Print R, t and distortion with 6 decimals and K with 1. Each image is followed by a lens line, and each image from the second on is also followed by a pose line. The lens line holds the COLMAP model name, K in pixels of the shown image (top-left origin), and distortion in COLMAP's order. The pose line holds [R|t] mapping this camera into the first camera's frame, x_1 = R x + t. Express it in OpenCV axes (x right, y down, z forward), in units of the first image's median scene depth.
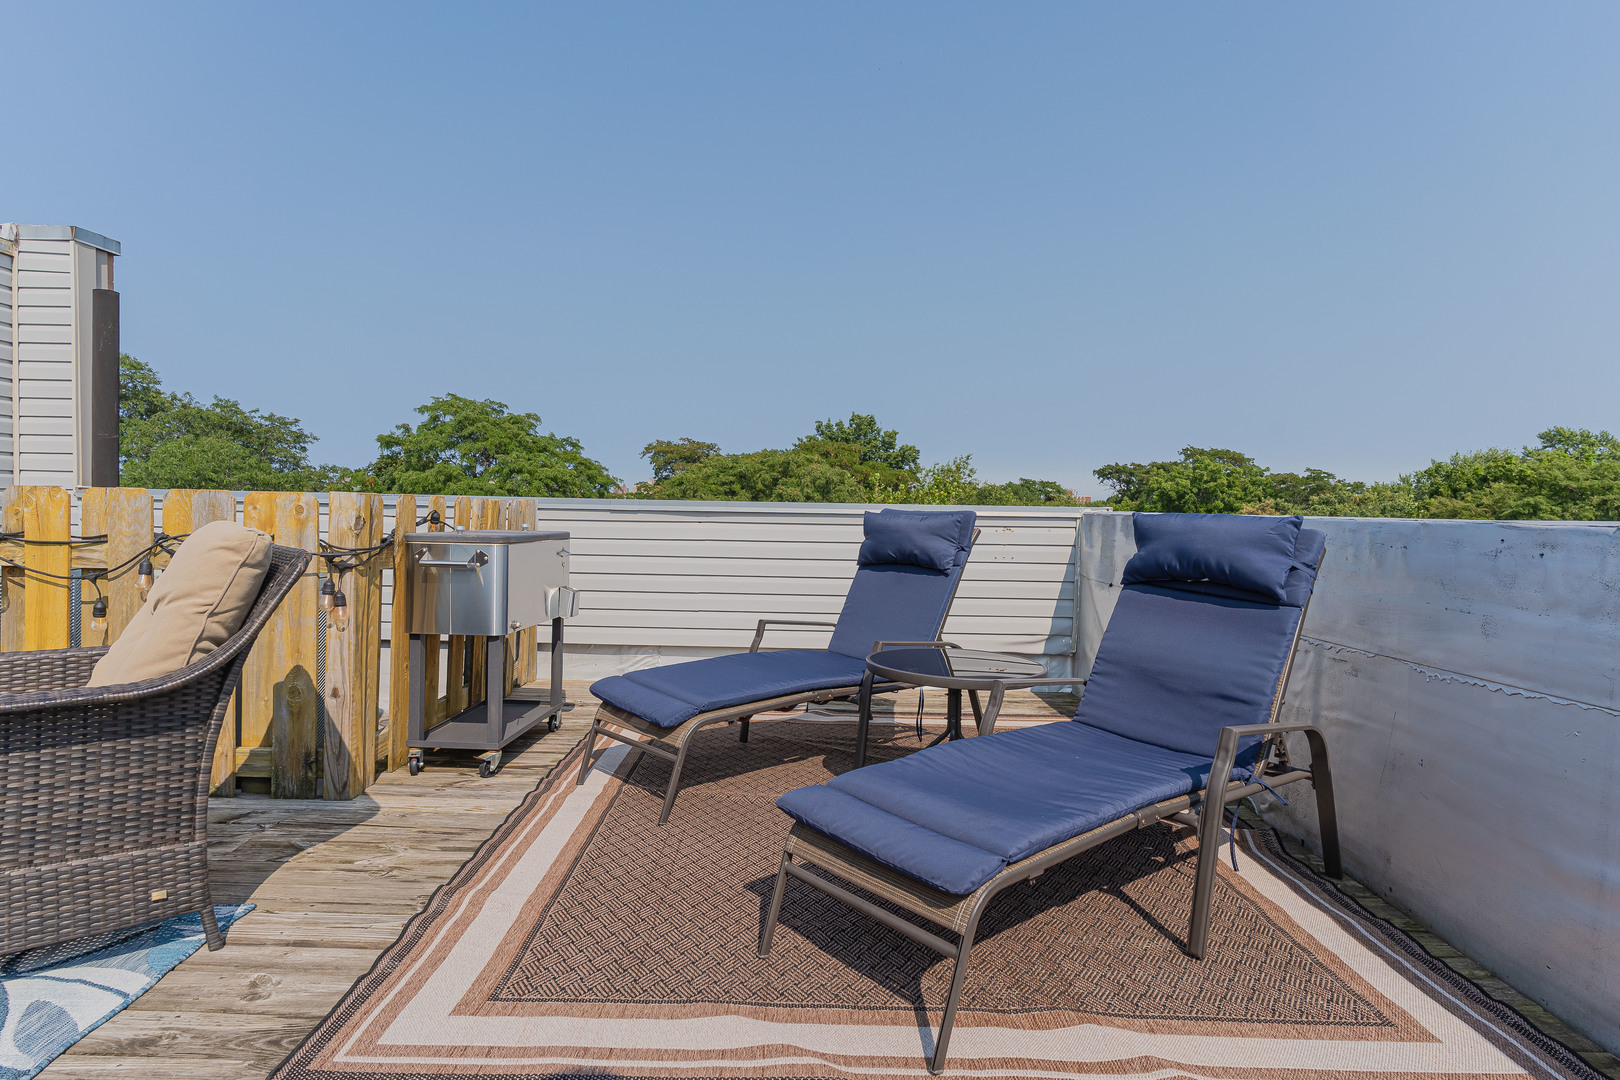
lens RADIAL K [[886.5, 0, 812.7], [0, 886.5, 541.2], [0, 0, 1]] dist [0.002176, 0.001155]
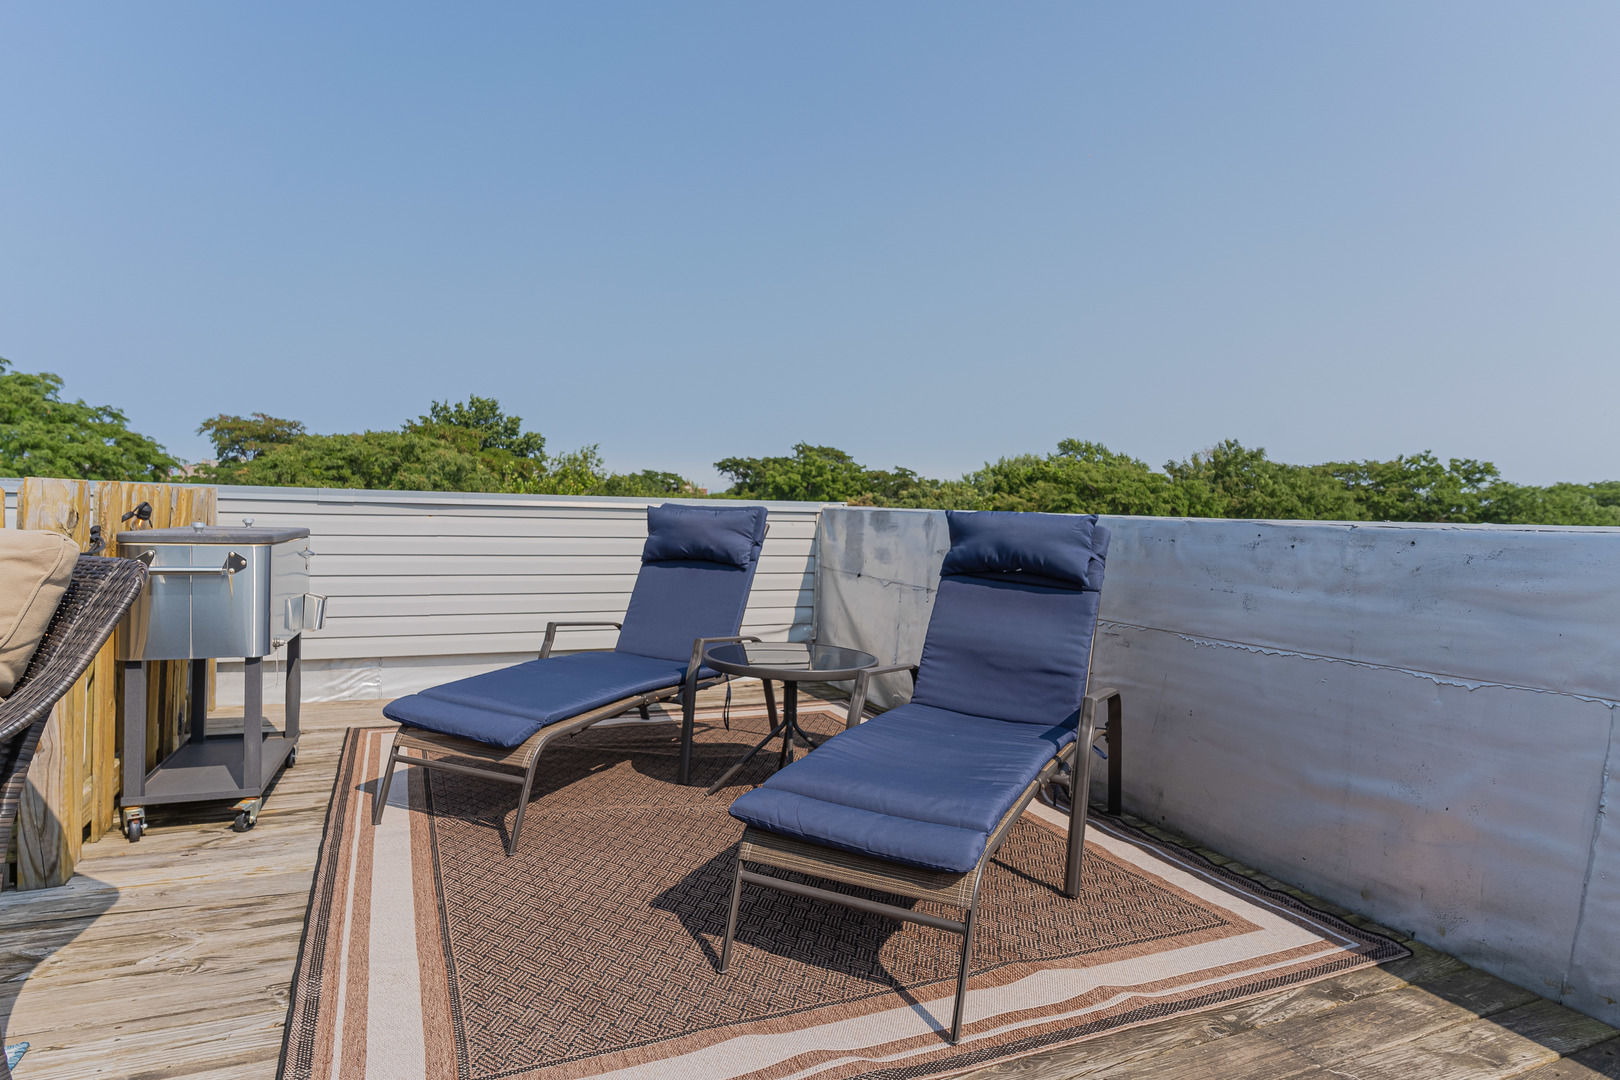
lens RADIAL K [[886.5, 0, 805.5], [0, 886.5, 541.8], [0, 0, 1]] dist [0.002176, 0.001155]
pose [[0.918403, -0.009643, 0.395528, -0.243792], [0.005139, 0.999909, 0.012446, -0.007883], [-0.395612, -0.009398, 0.918370, 0.057120]]
